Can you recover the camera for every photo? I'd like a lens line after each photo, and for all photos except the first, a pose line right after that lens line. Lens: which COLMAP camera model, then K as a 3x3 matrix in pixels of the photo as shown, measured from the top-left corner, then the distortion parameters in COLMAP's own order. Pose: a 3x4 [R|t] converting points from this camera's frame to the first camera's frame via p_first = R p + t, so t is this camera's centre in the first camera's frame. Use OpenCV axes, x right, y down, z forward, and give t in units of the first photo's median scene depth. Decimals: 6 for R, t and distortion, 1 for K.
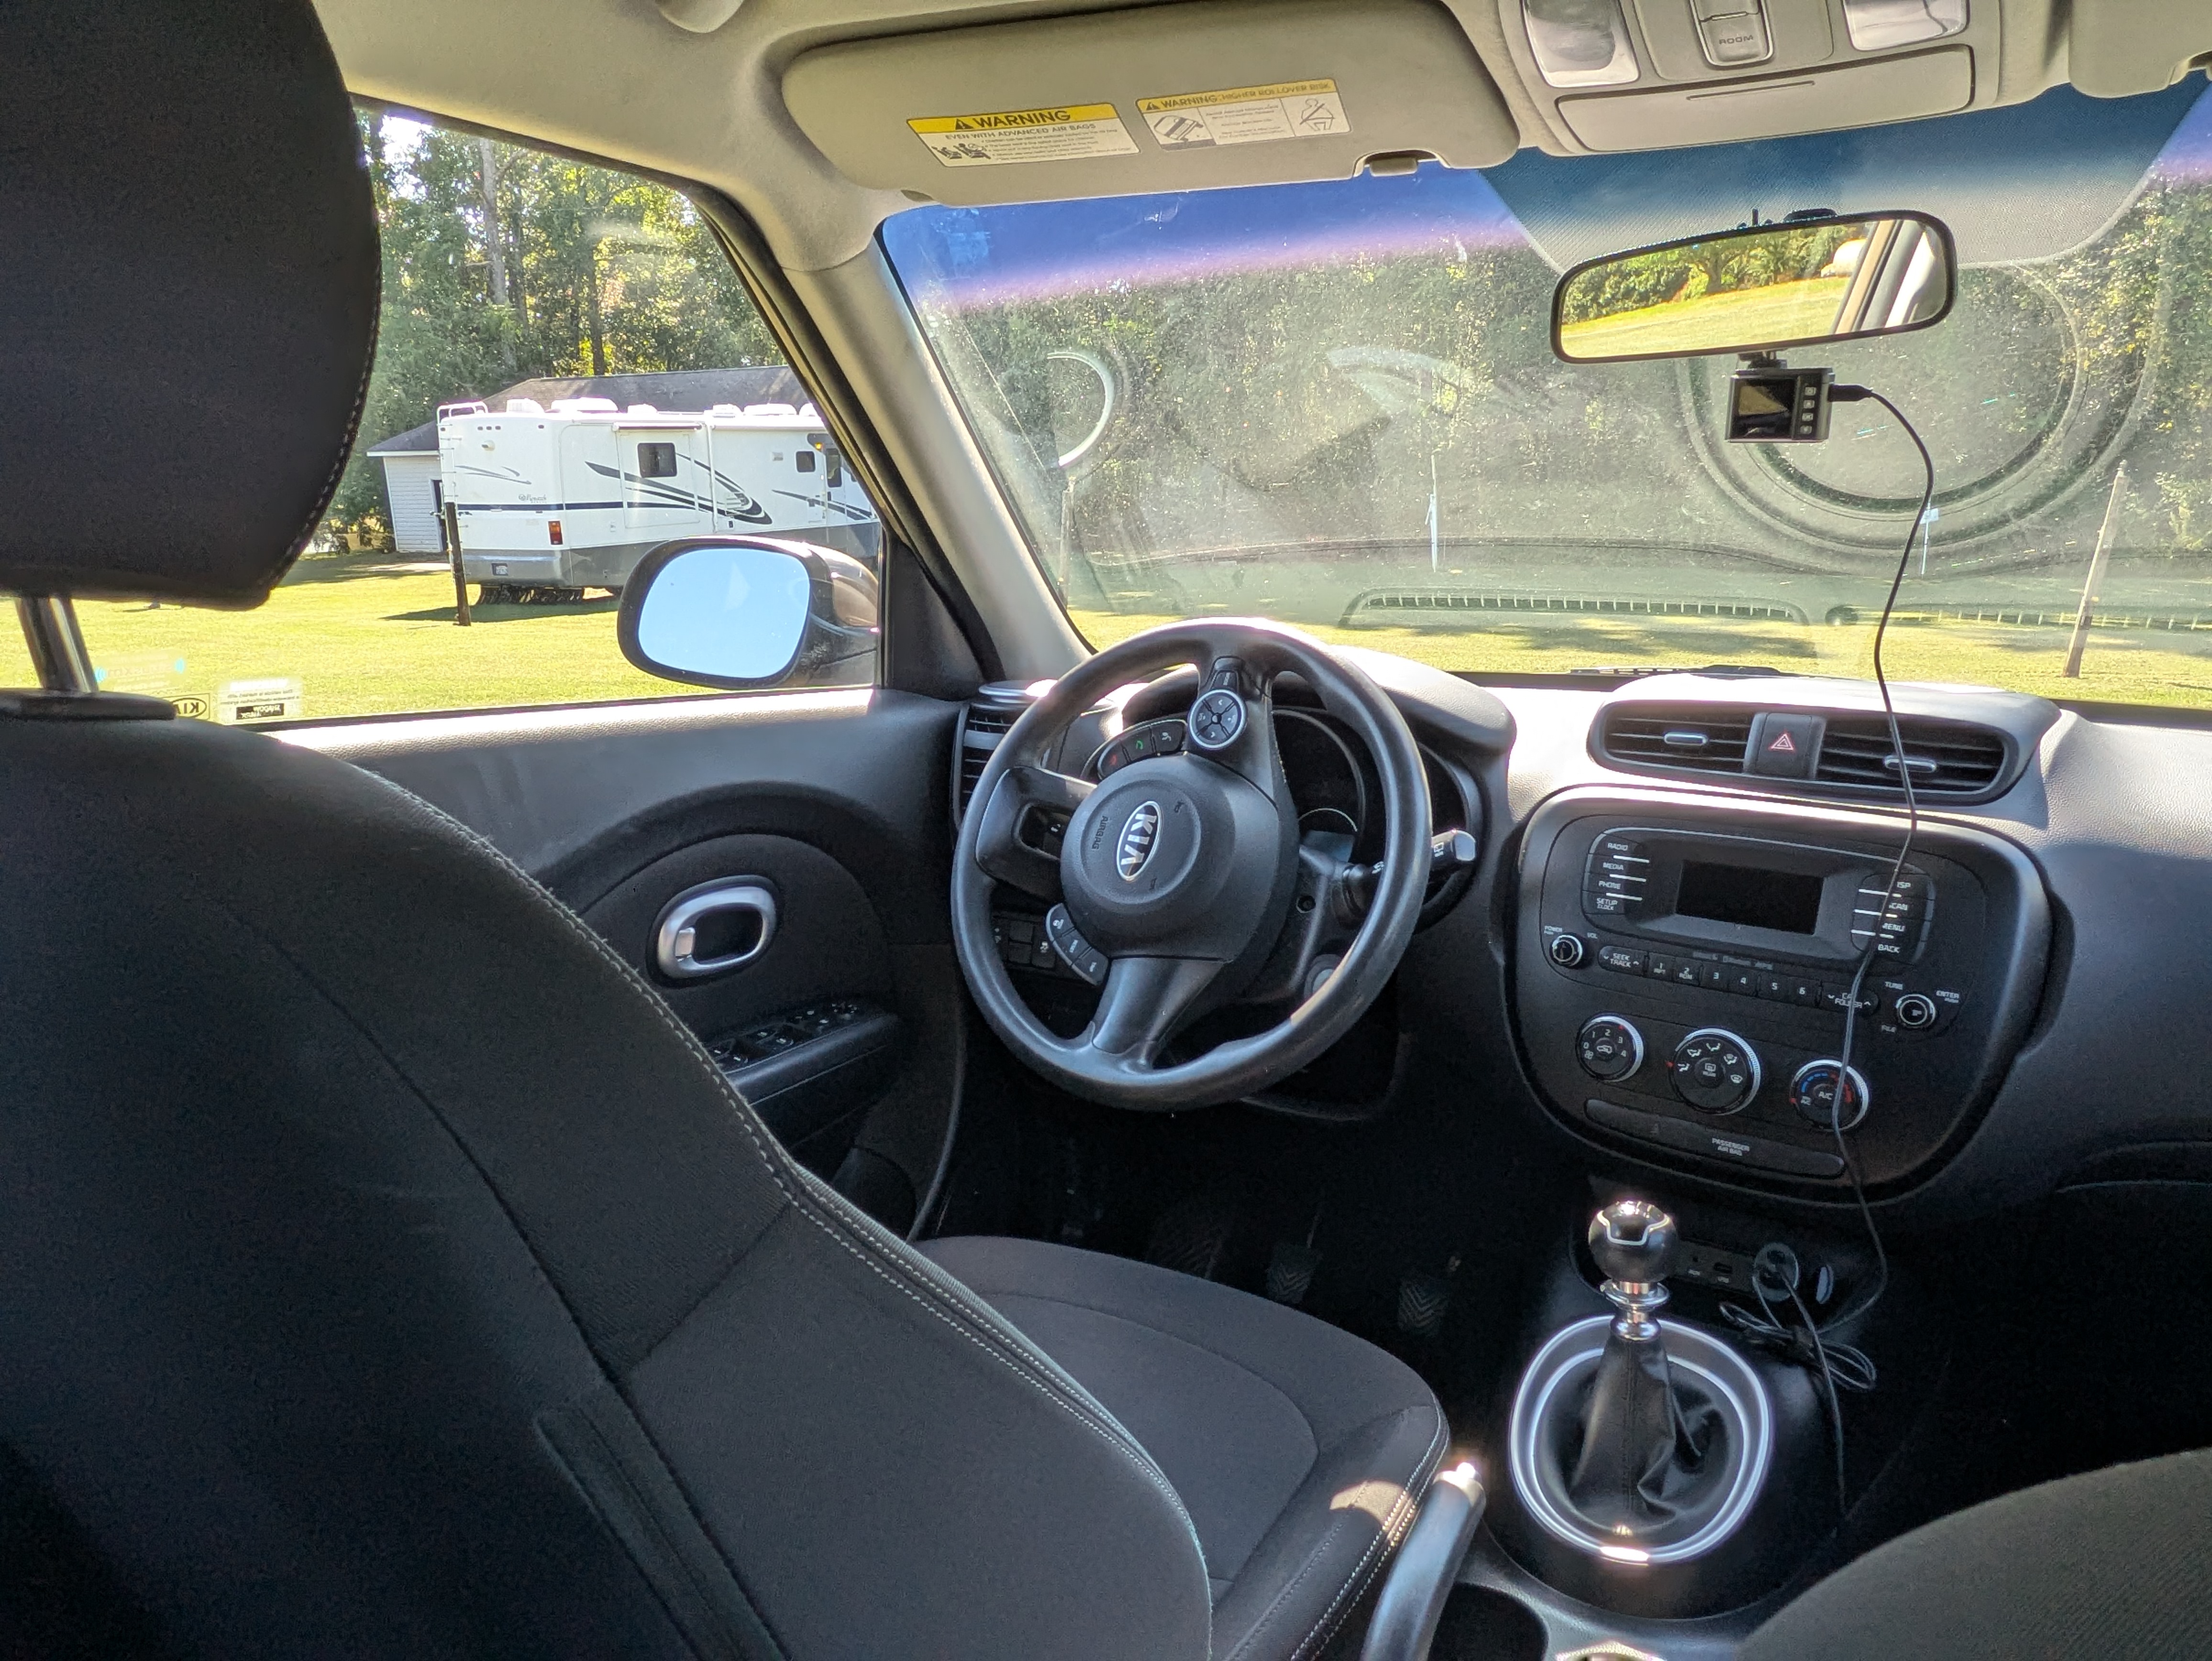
lens RADIAL K [[1489.3, 0, 1119.8], [0, 1489.3, 893.2], [0, 0, 1]] dist [0.000803, -0.001539]
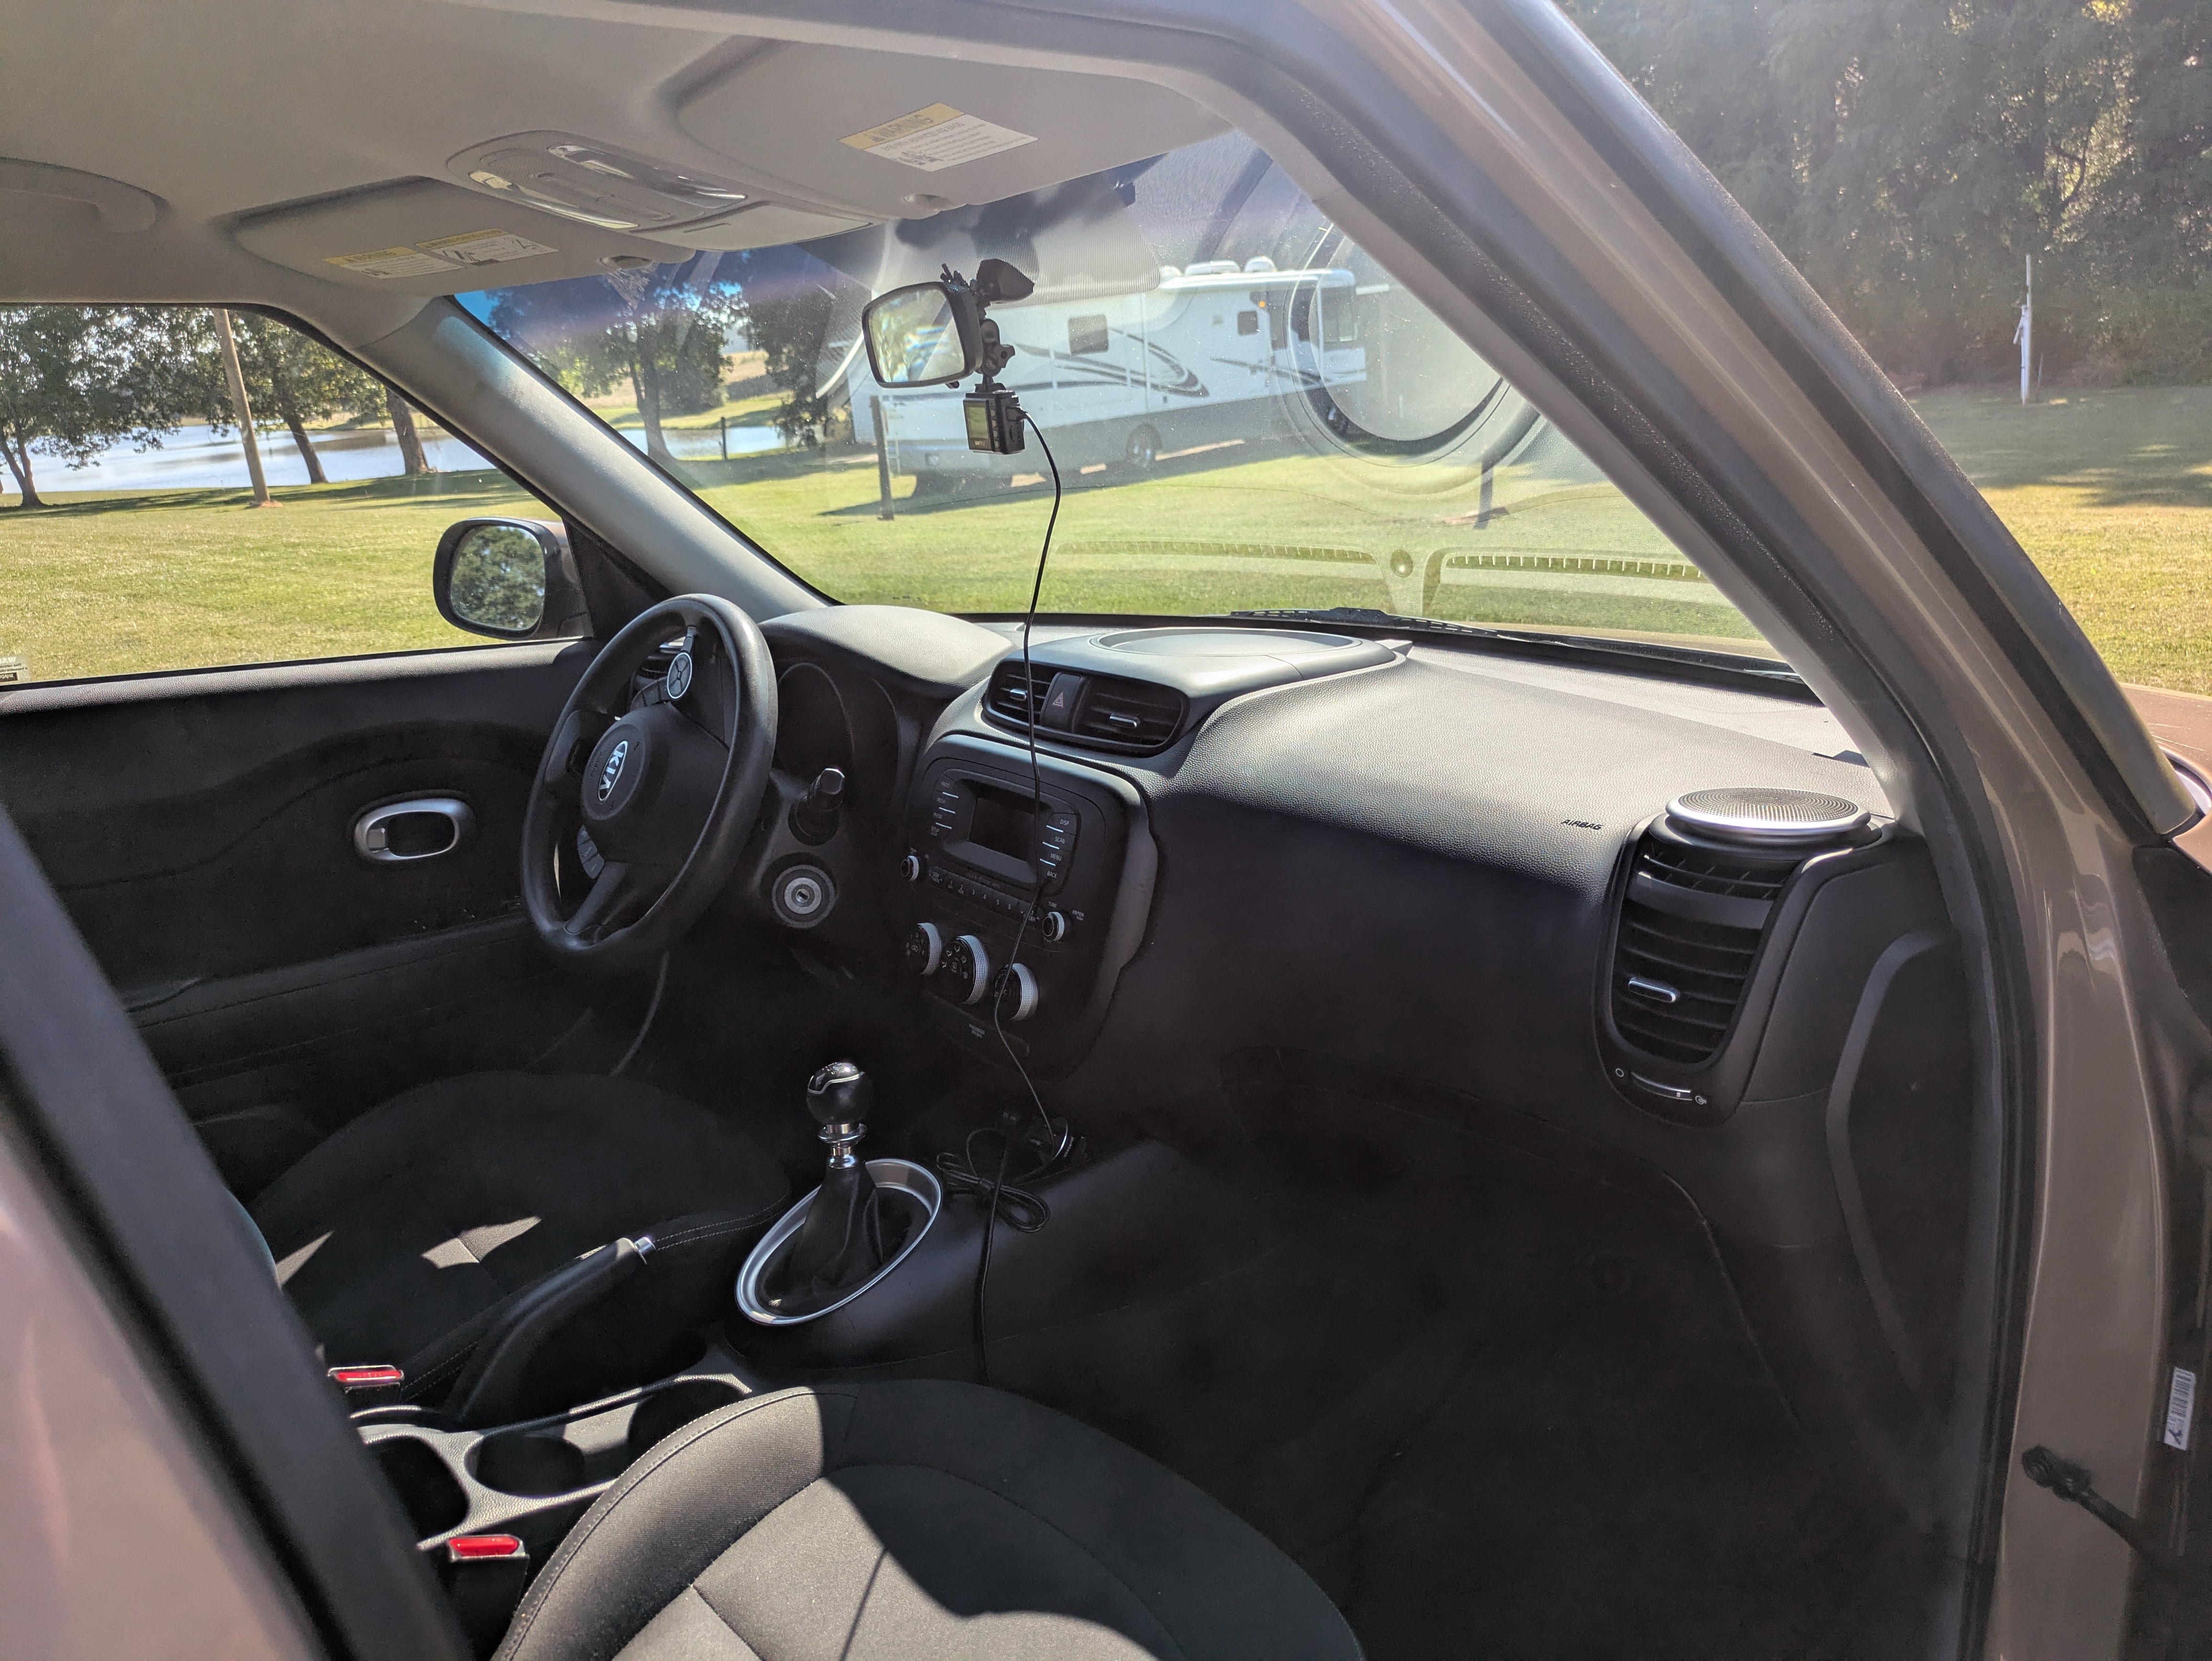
lens RADIAL K [[1668.6, 0, 1071.6], [0, 1668.6, 844.5], [0, 0, 1]] dist [0.107963, -0.155872]
pose [[0.943628, 0.032703, -0.329388, 0.900447], [-0.024053, 0.999251, 0.030303, -0.025939], [0.330132, -0.020672, 0.943708, -0.256024]]
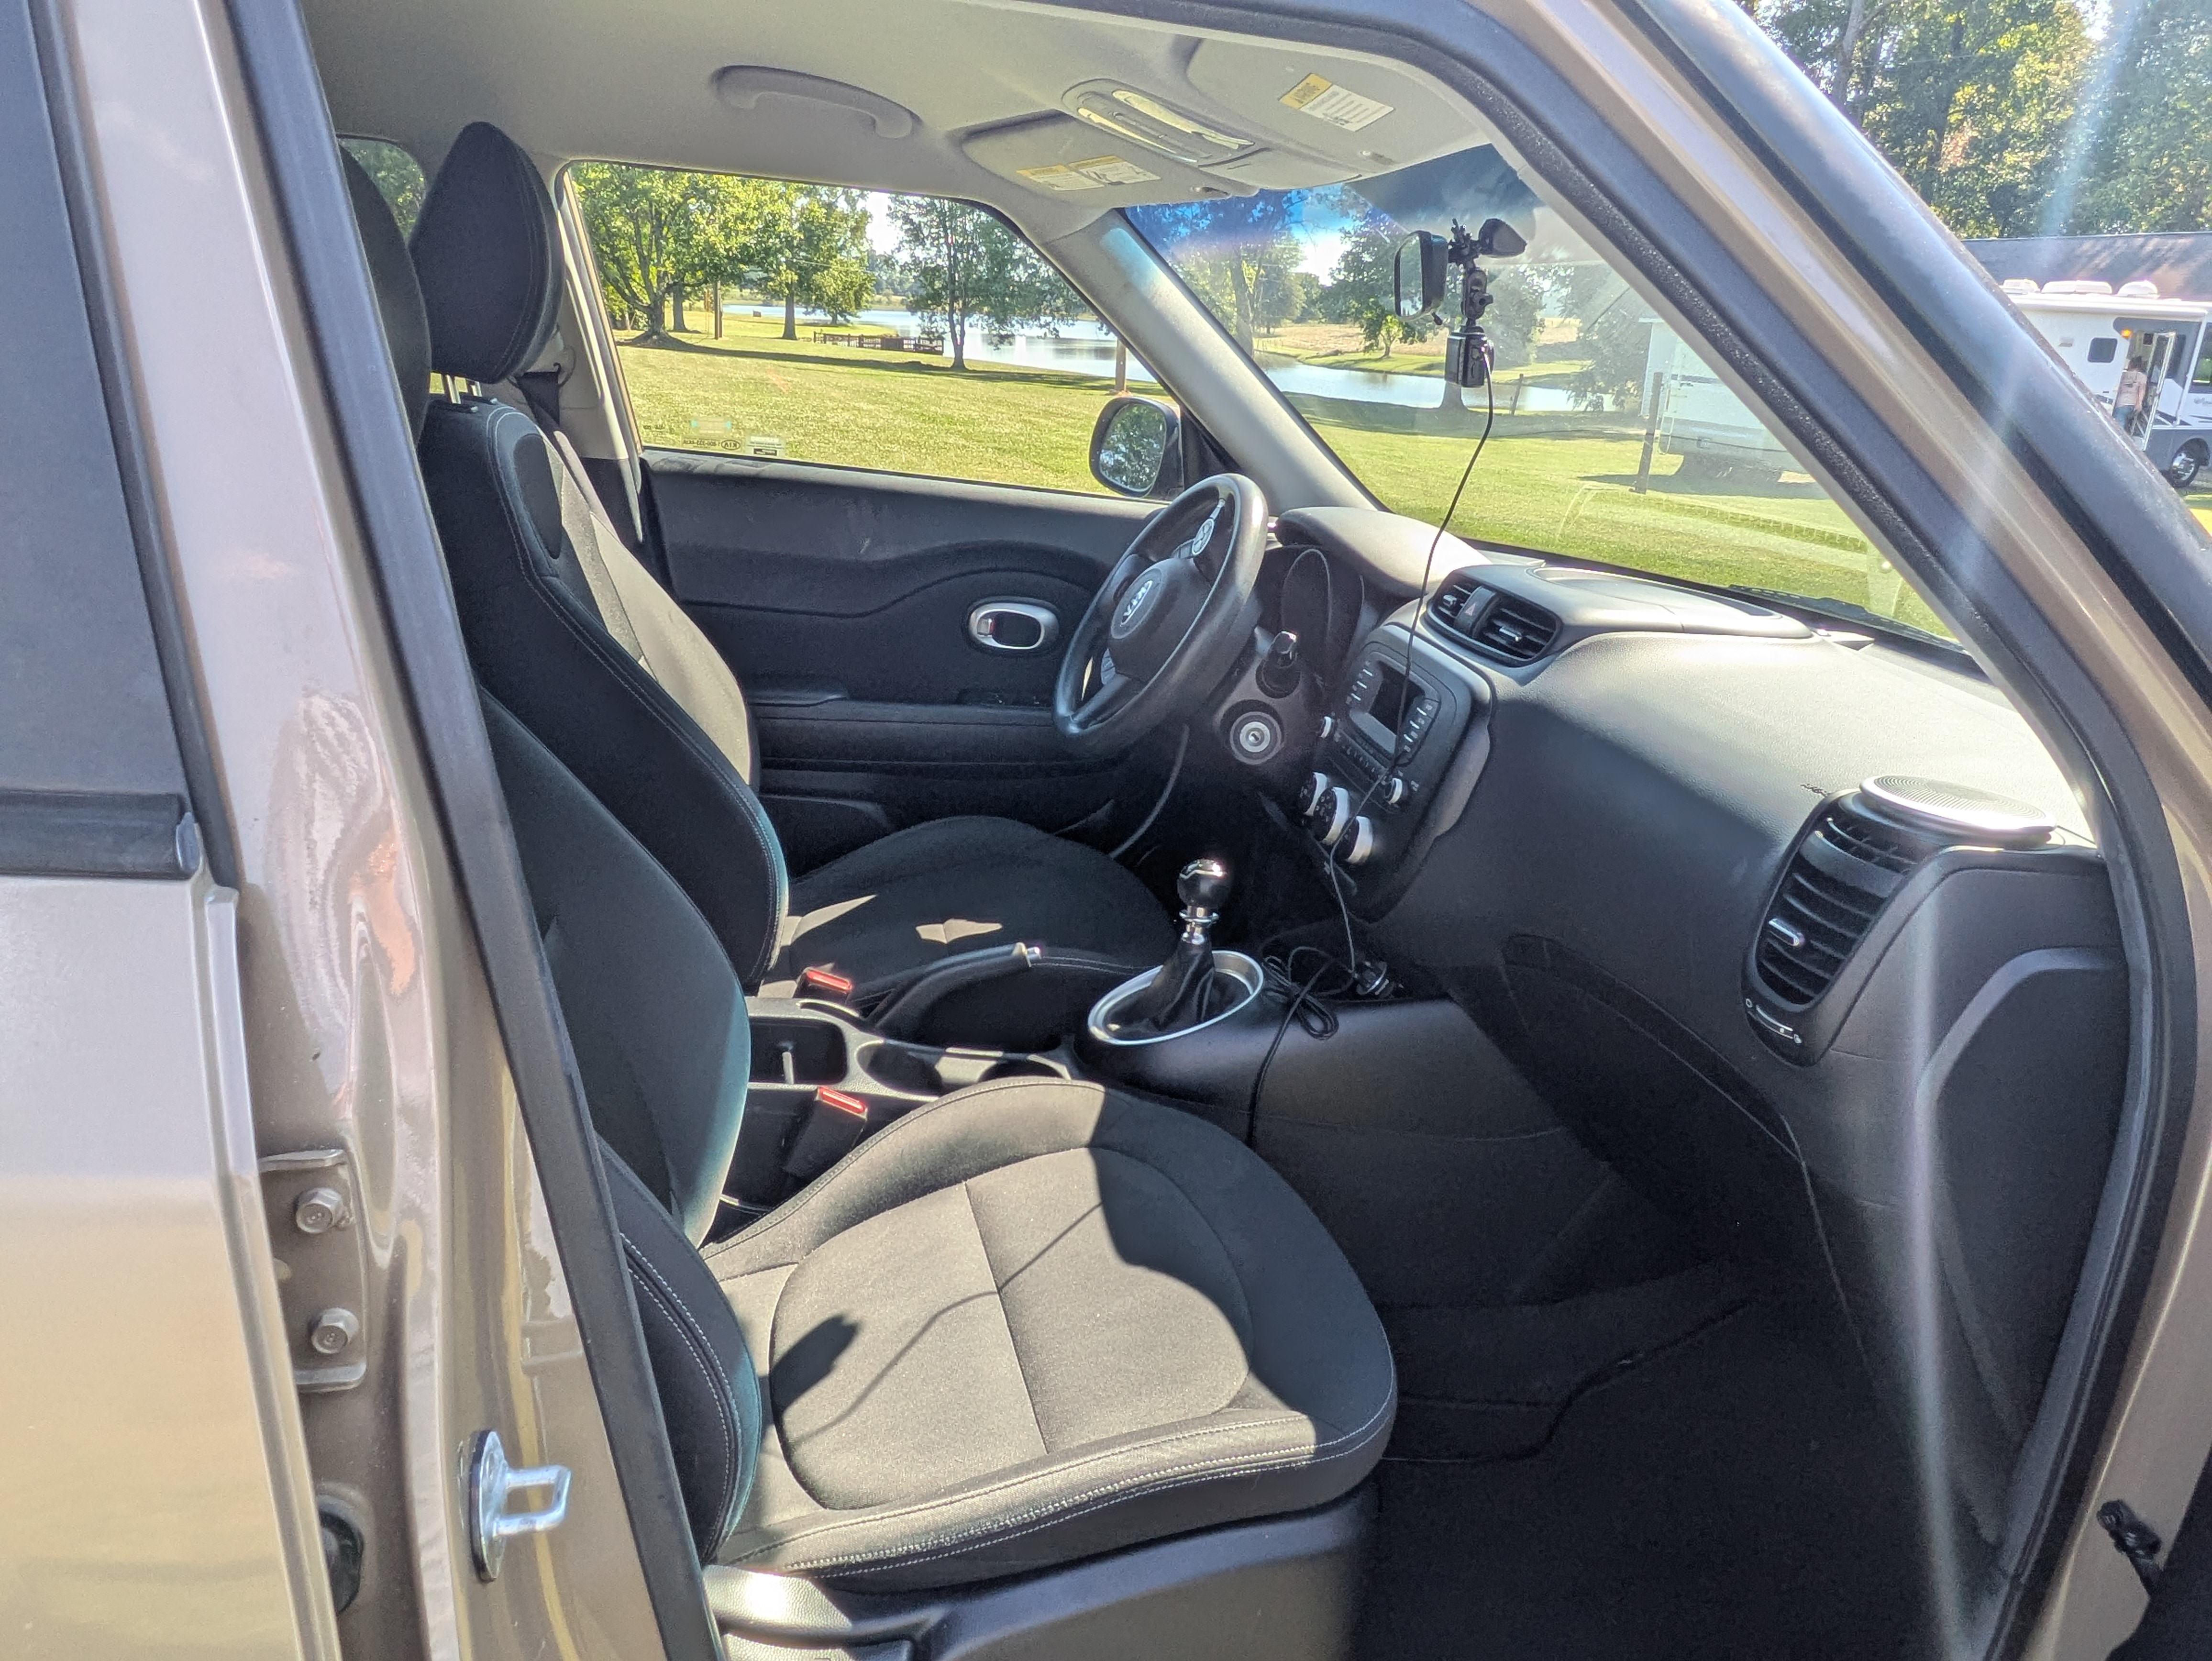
lens RADIAL K [[1546.1, 0, 1106.0], [0, 1546.1, 830.5], [0, 0, 1]] dist [-0.003328, 0.038630]
pose [[0.701676, 0.269899, -0.659398, 1.199488], [-0.249950, 0.959904, 0.126924, -0.002441], [0.667215, 0.075757, 0.741003, -0.249927]]
